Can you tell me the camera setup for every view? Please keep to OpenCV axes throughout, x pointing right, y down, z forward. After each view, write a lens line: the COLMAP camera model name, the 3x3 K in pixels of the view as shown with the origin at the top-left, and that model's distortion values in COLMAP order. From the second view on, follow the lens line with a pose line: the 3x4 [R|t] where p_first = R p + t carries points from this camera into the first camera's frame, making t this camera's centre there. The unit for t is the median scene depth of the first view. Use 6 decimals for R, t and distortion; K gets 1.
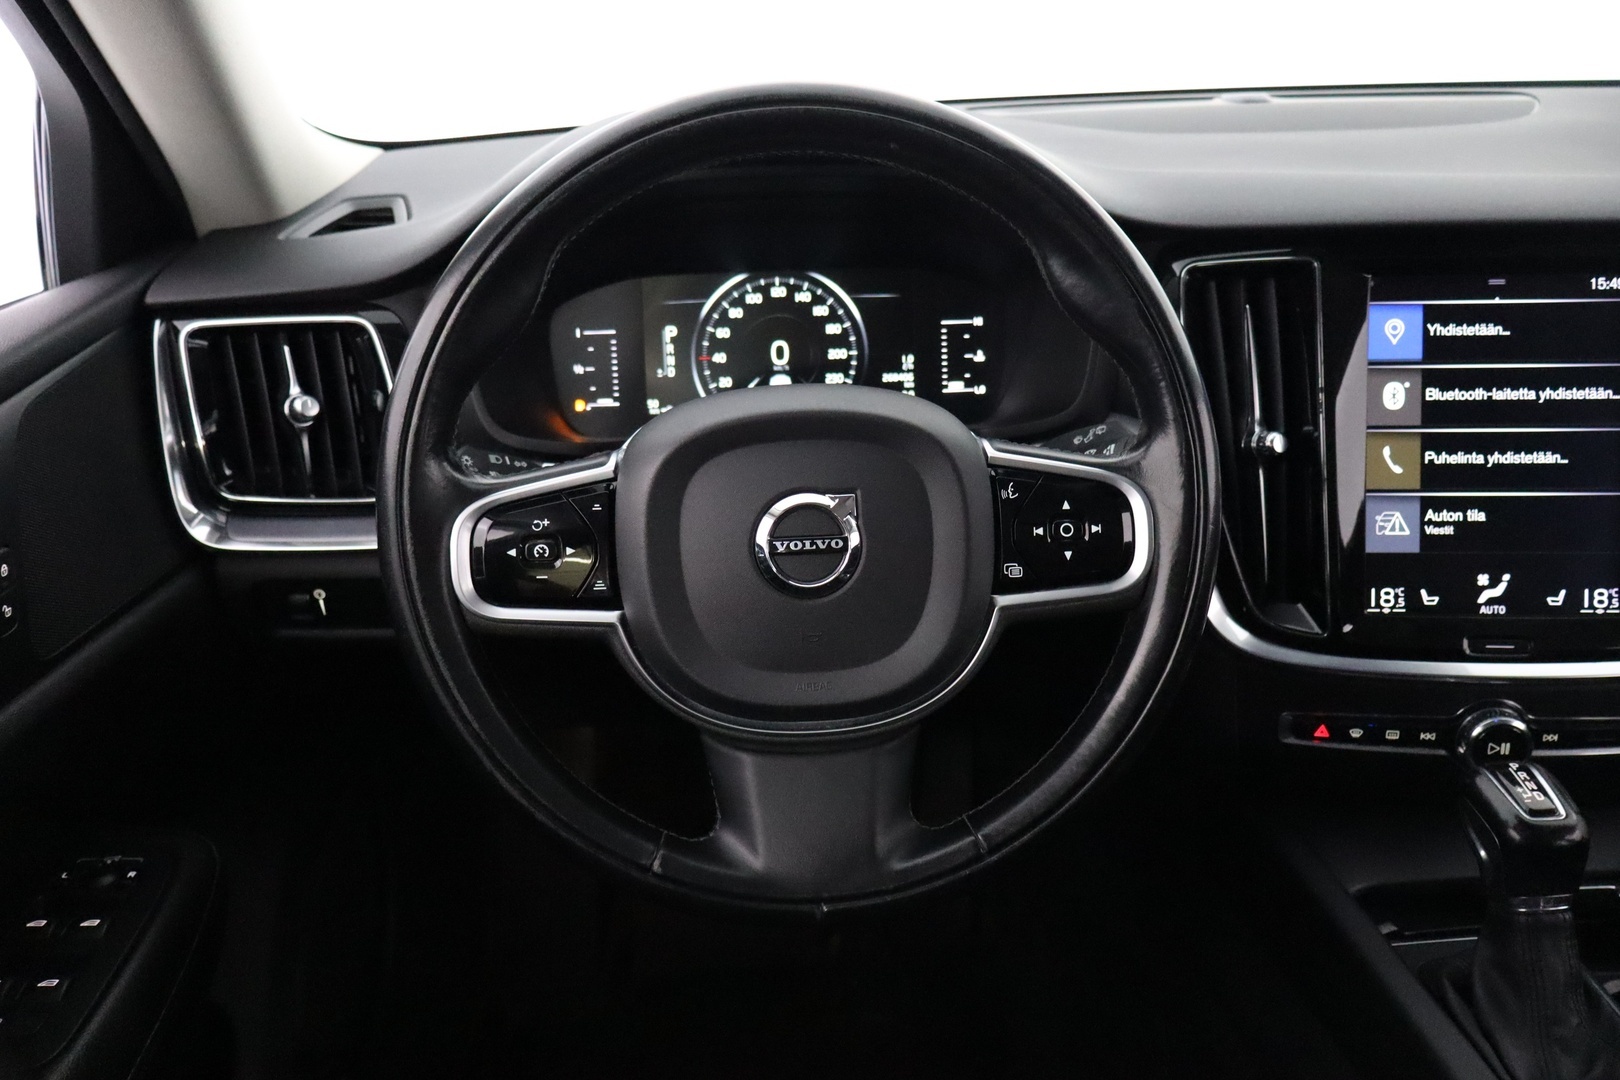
lens RADIAL K [[1371.7, 0, 807.3], [0, 1371.7, 561.6], [0, 0, 1]] dist [0.005677, 0.003088]
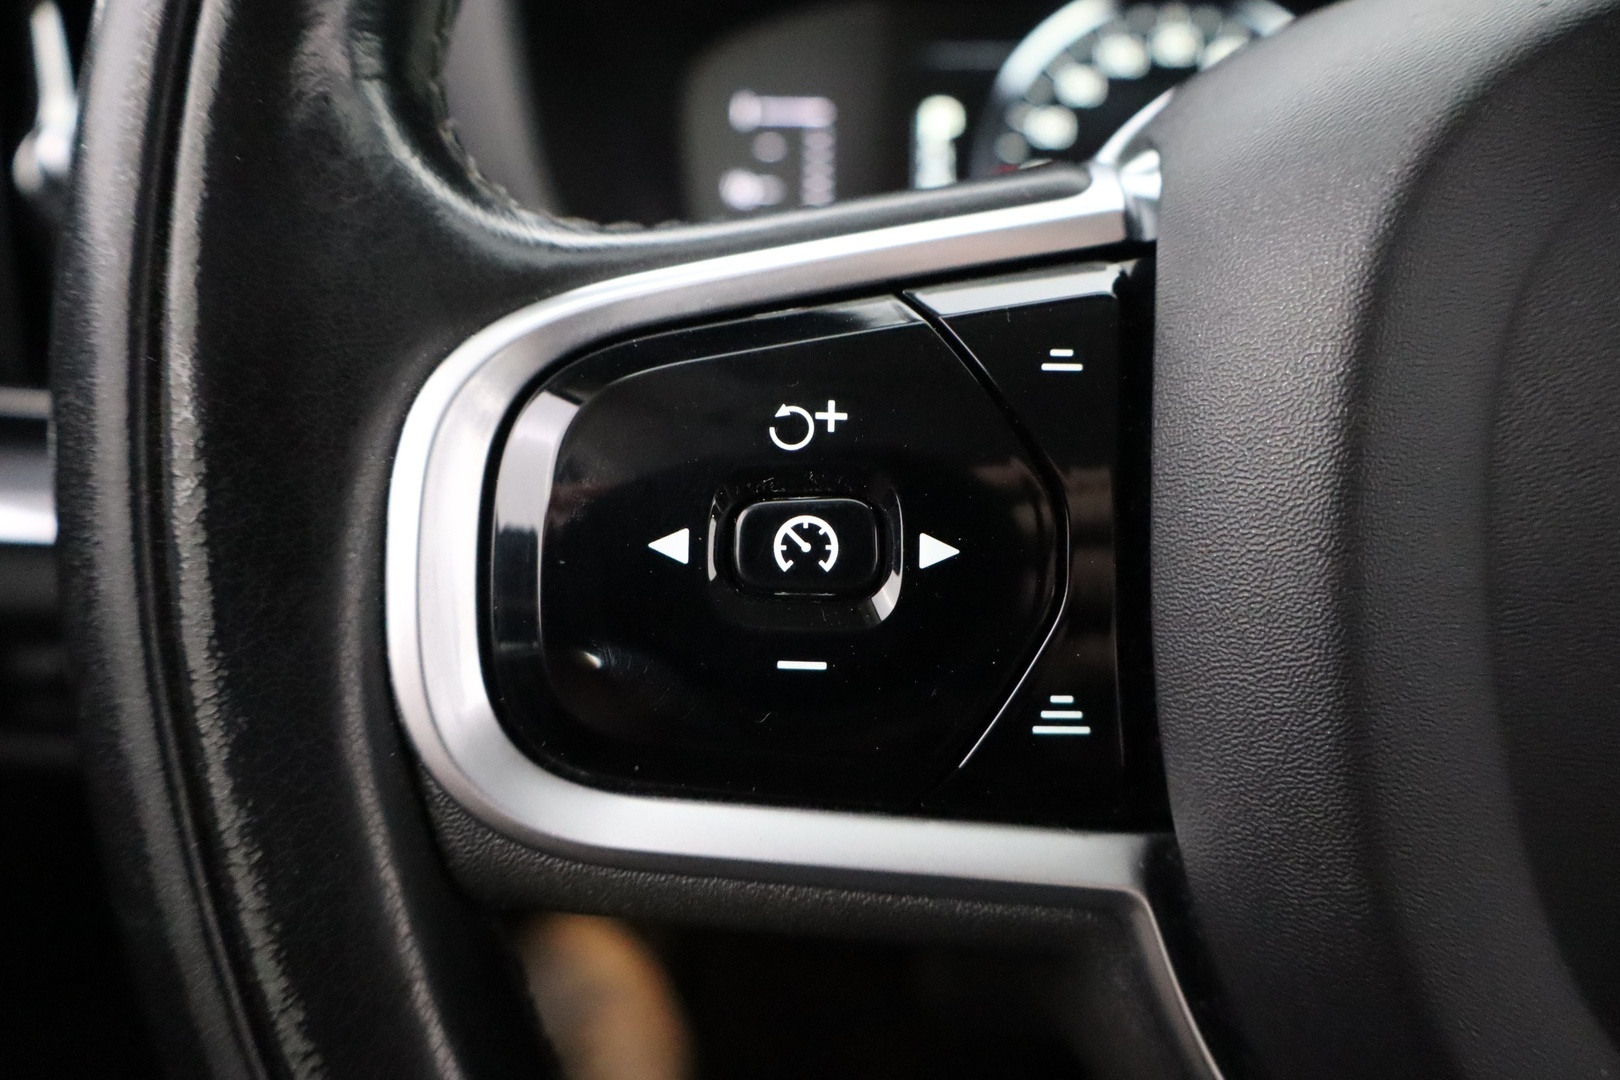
lens RADIAL K [[1371.7, 0, 807.3], [0, 1371.7, 561.6], [0, 0, 1]] dist [0.005677, 0.003088]
pose [[0.998861, 0.045205, -0.015263, -0.130459], [-0.045777, 0.998171, -0.039476, 0.002363], [0.013451, 0.040129, 0.999104, 0.536885]]
